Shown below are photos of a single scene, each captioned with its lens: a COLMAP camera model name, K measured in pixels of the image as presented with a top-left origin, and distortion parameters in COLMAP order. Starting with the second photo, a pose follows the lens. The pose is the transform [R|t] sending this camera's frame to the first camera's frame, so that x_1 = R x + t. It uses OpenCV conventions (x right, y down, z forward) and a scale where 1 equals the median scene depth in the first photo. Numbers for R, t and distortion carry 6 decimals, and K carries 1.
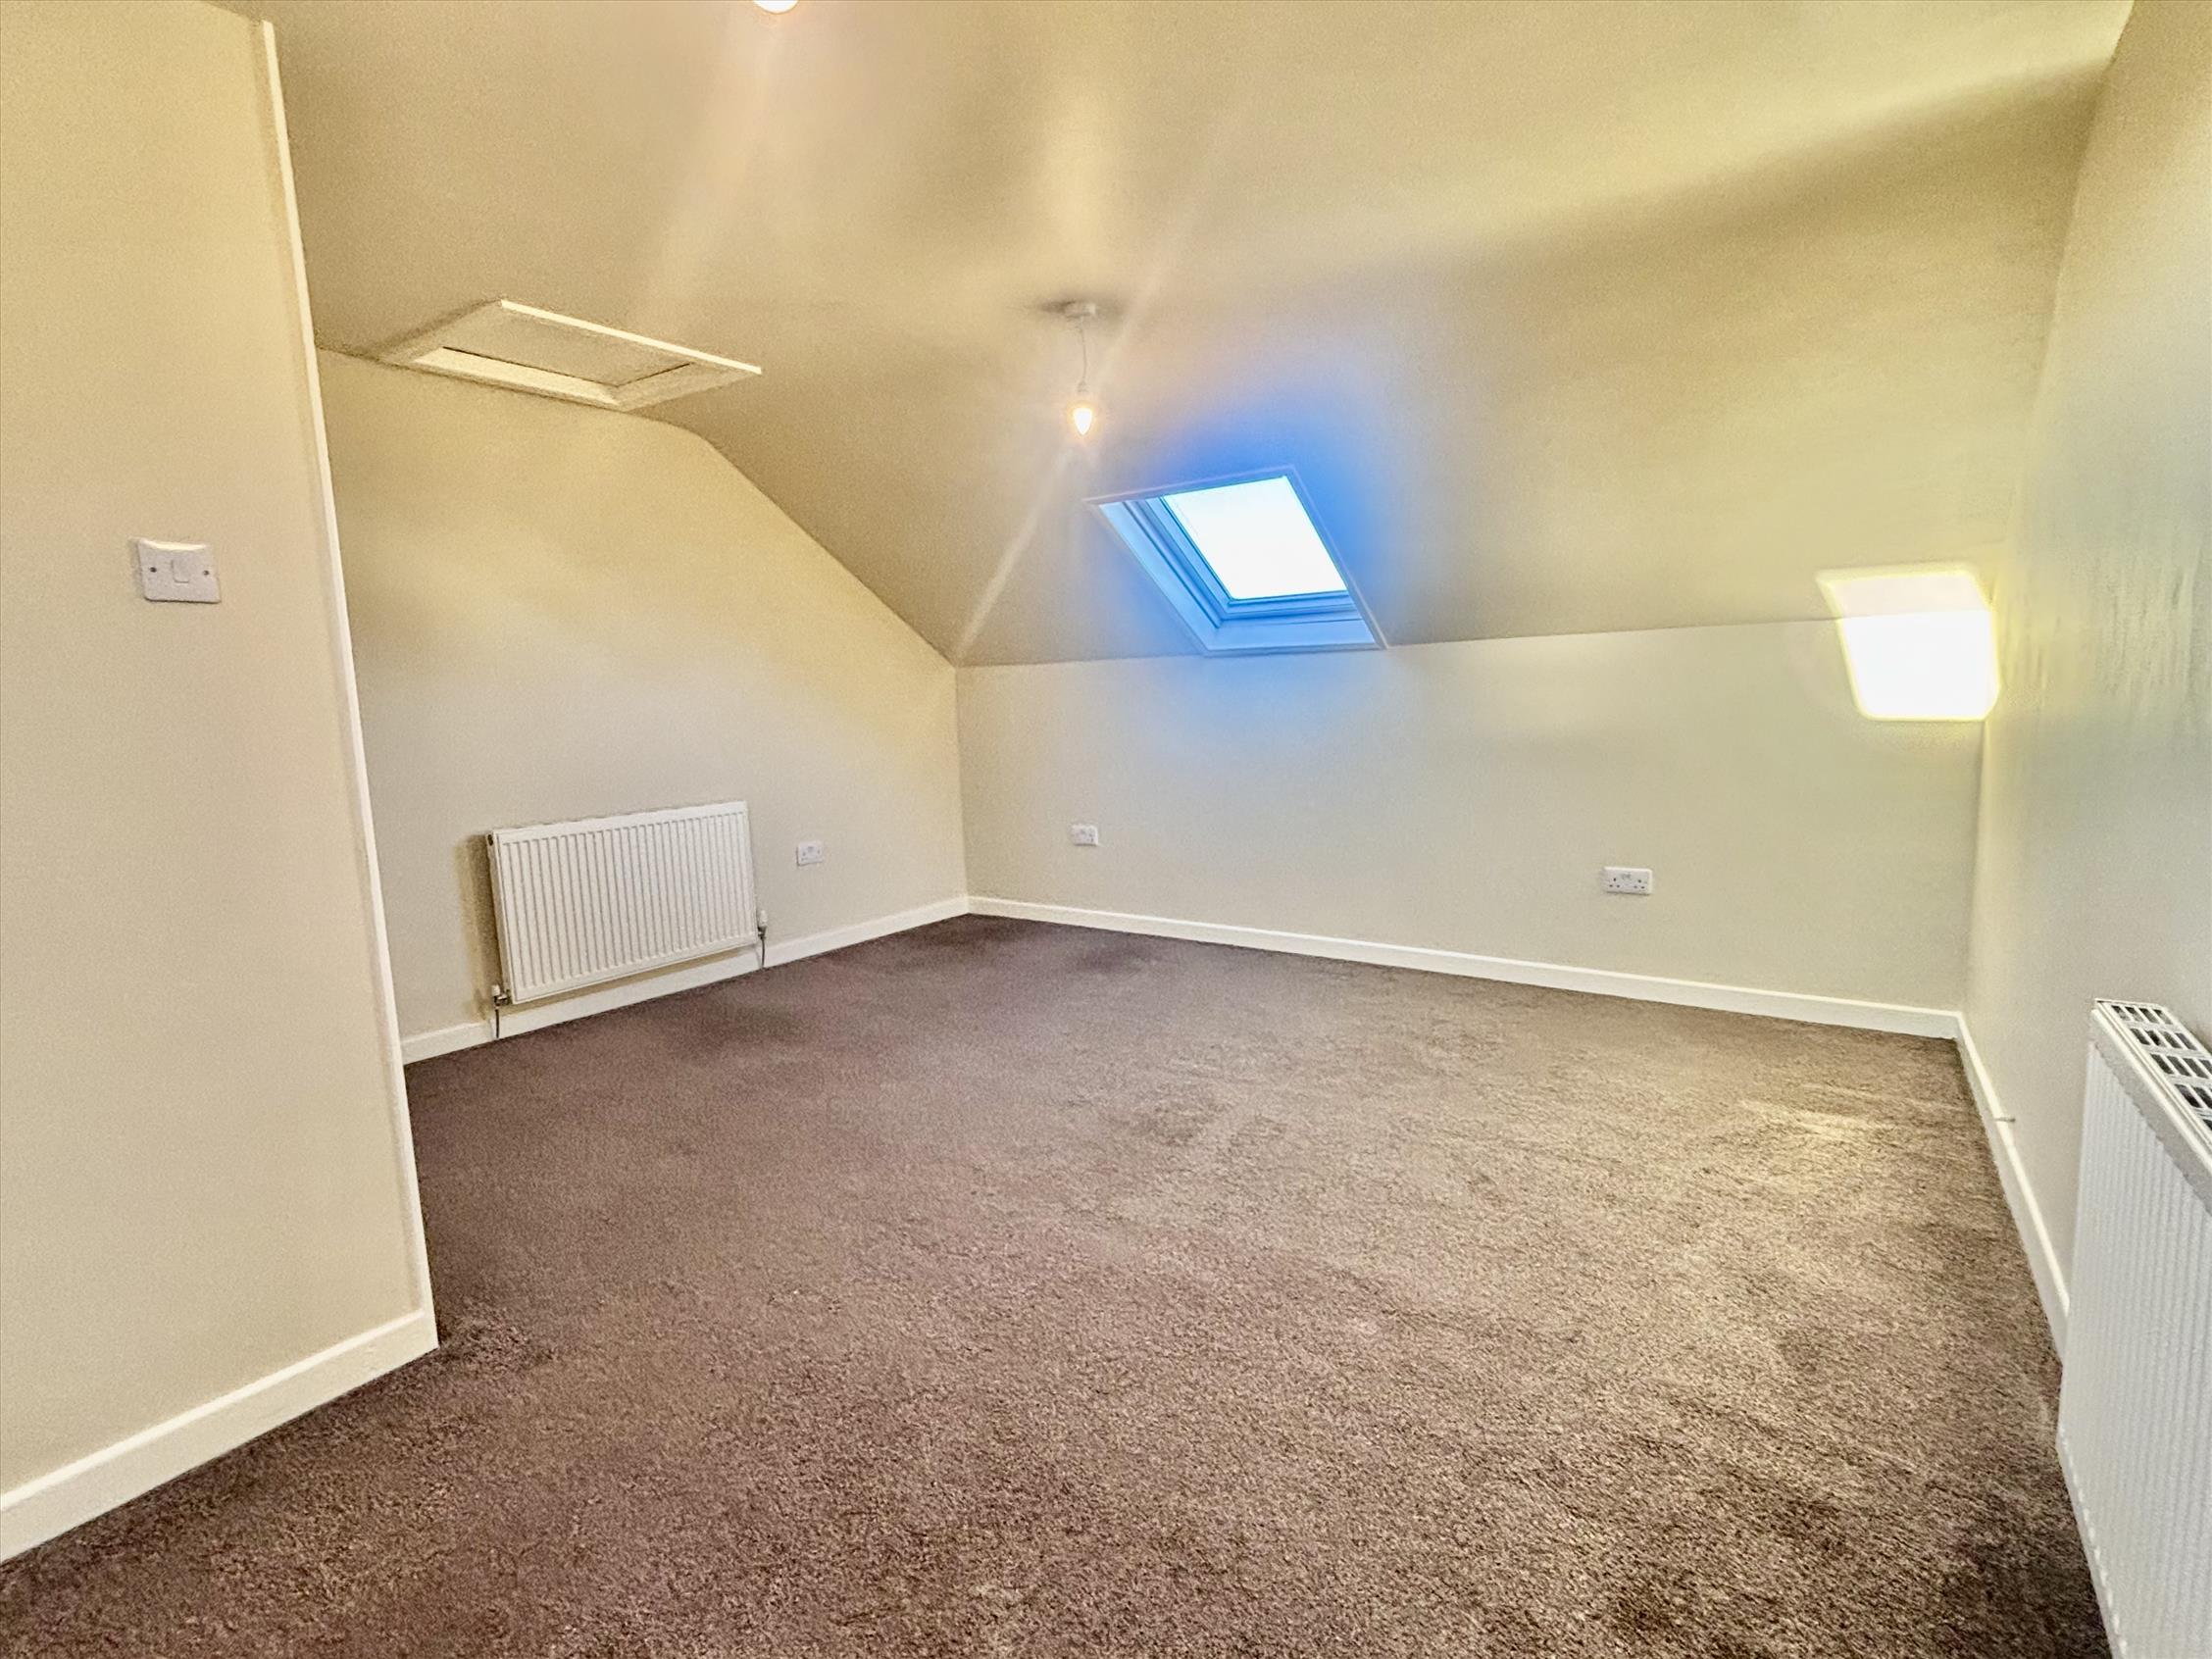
lens RADIAL K [[1029.5, 0, 1106.0], [0, 1029.5, 829.5], [0, 0, 1]] dist [0.001372, 0.000570]
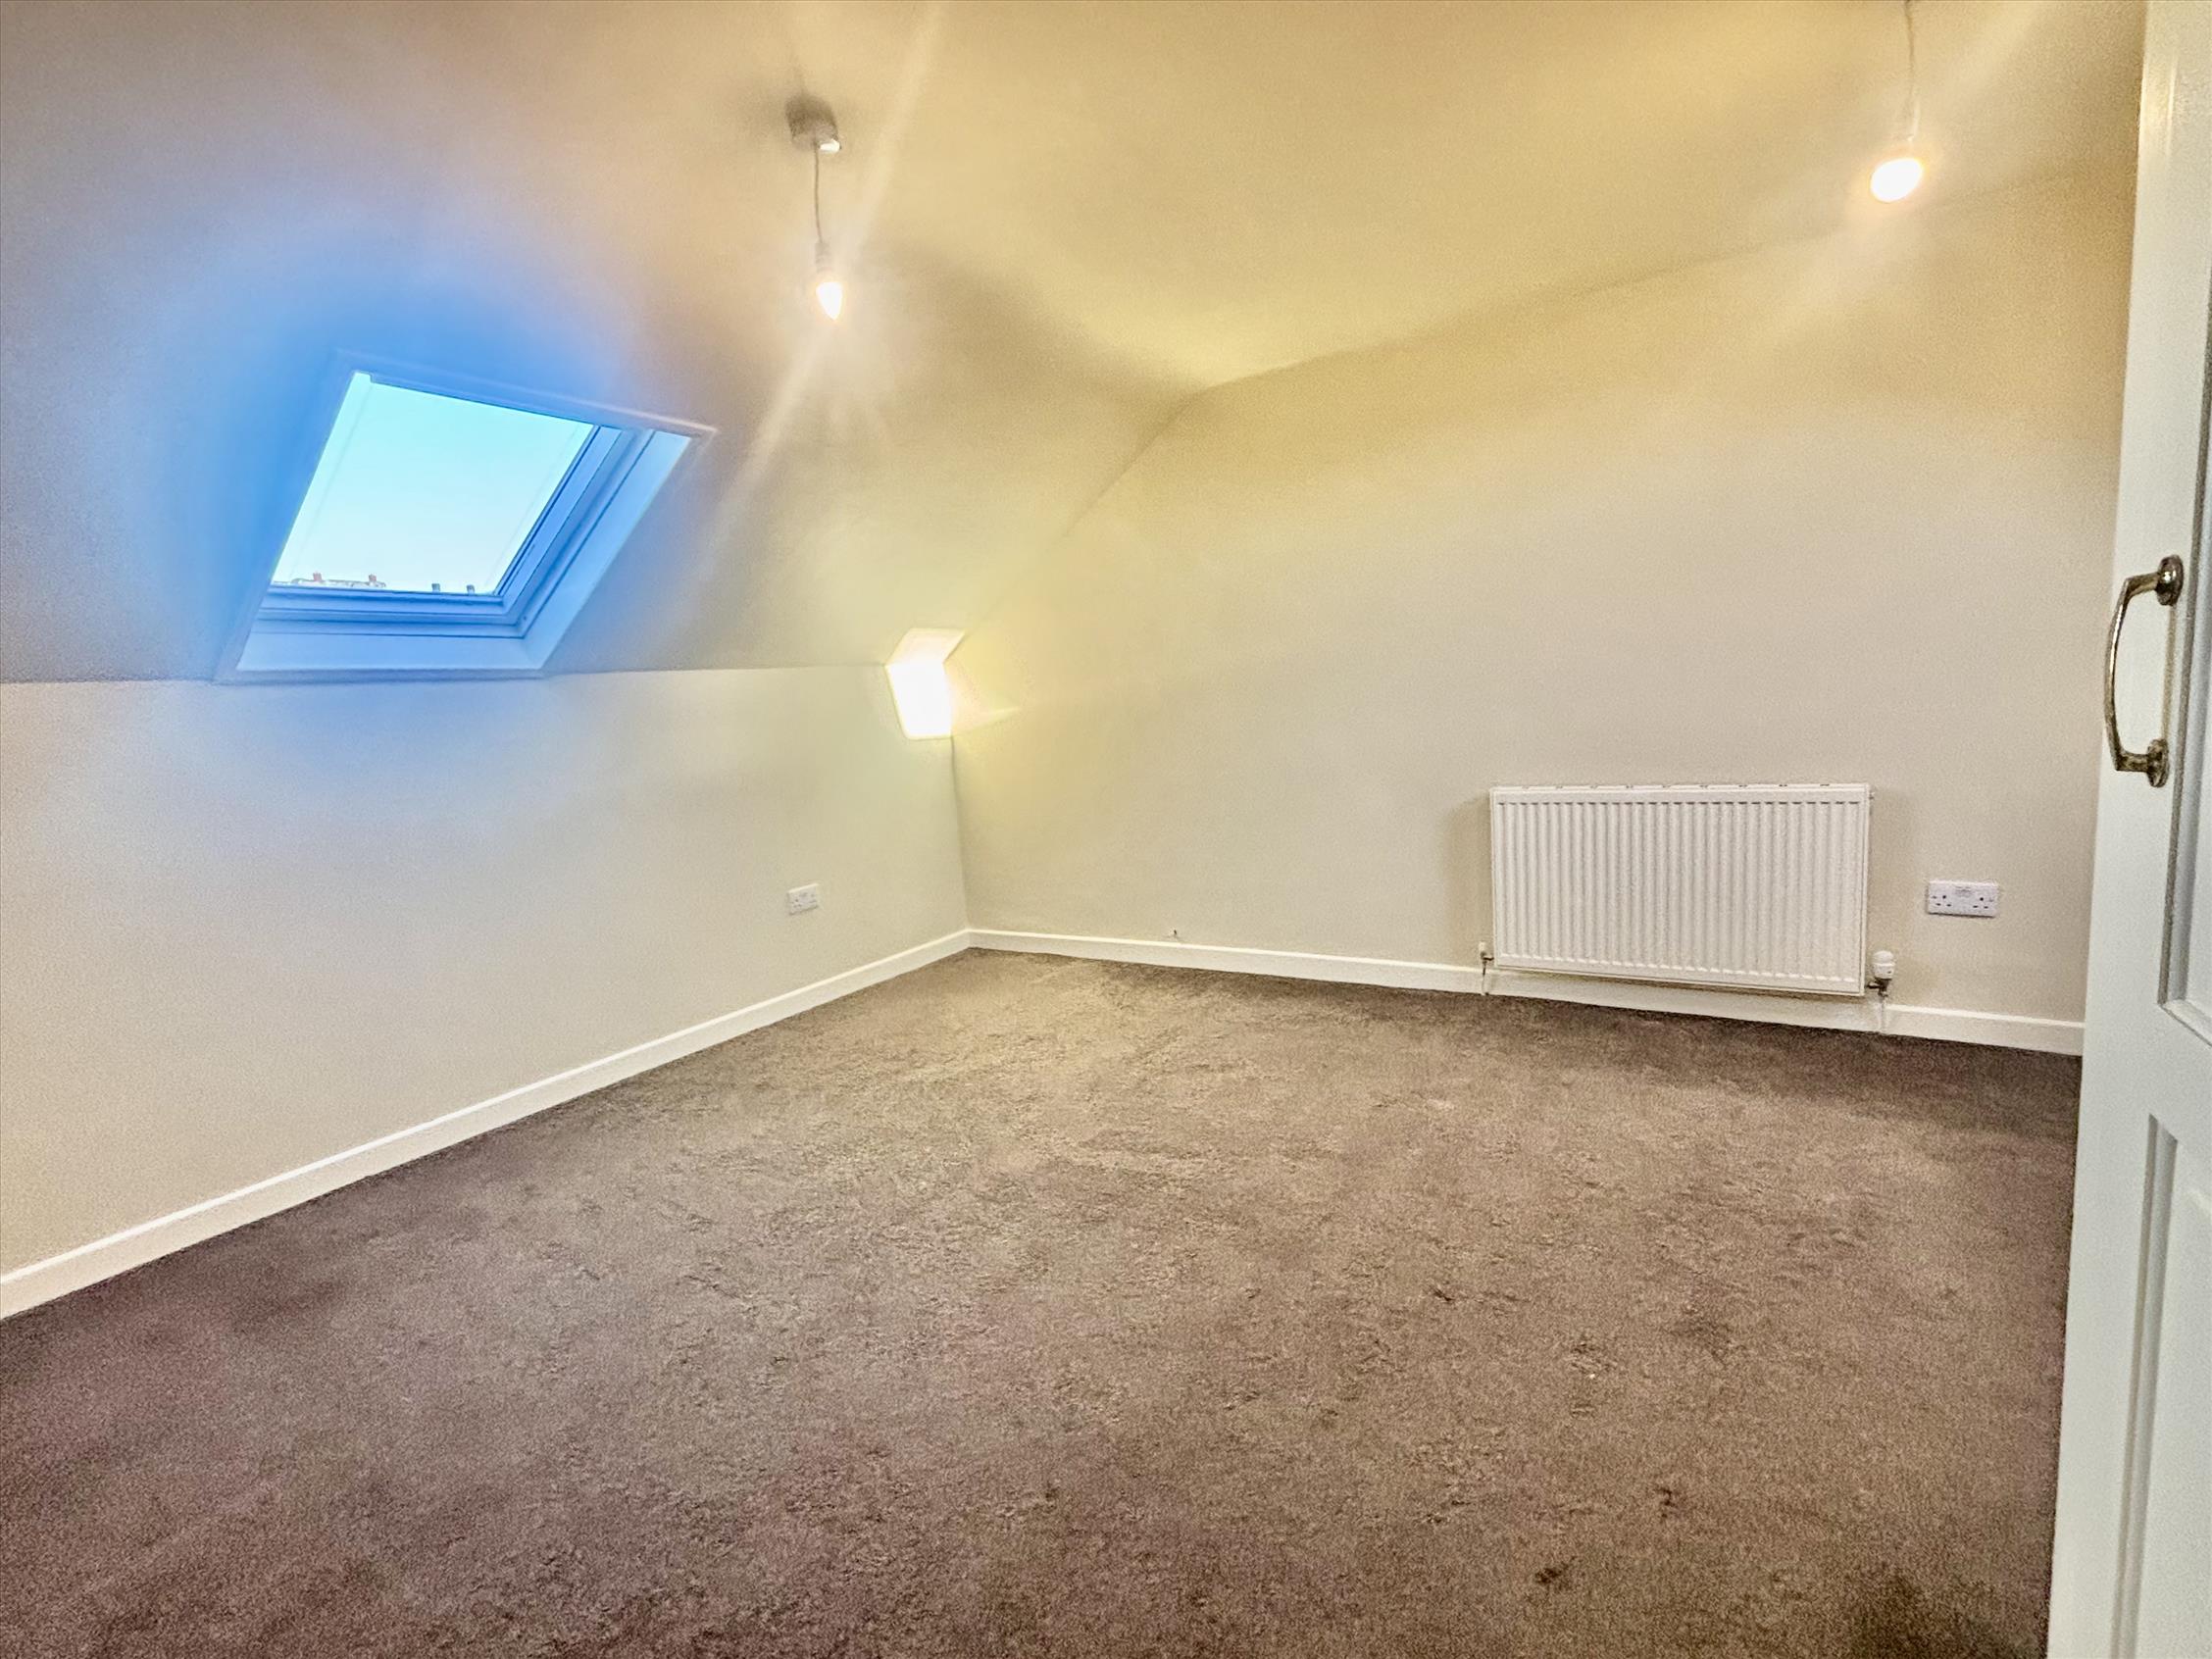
lens RADIAL K [[1029.5, 0, 1106.0], [0, 1029.5, 829.5], [0, 0, 1]] dist [0.001372, 0.000570]
pose [[-0.033579, -0.101376, 0.994281, -0.689446], [0.201227, 0.973784, 0.106081, -0.087003], [-0.978969, 0.203638, -0.012299, 0.850654]]
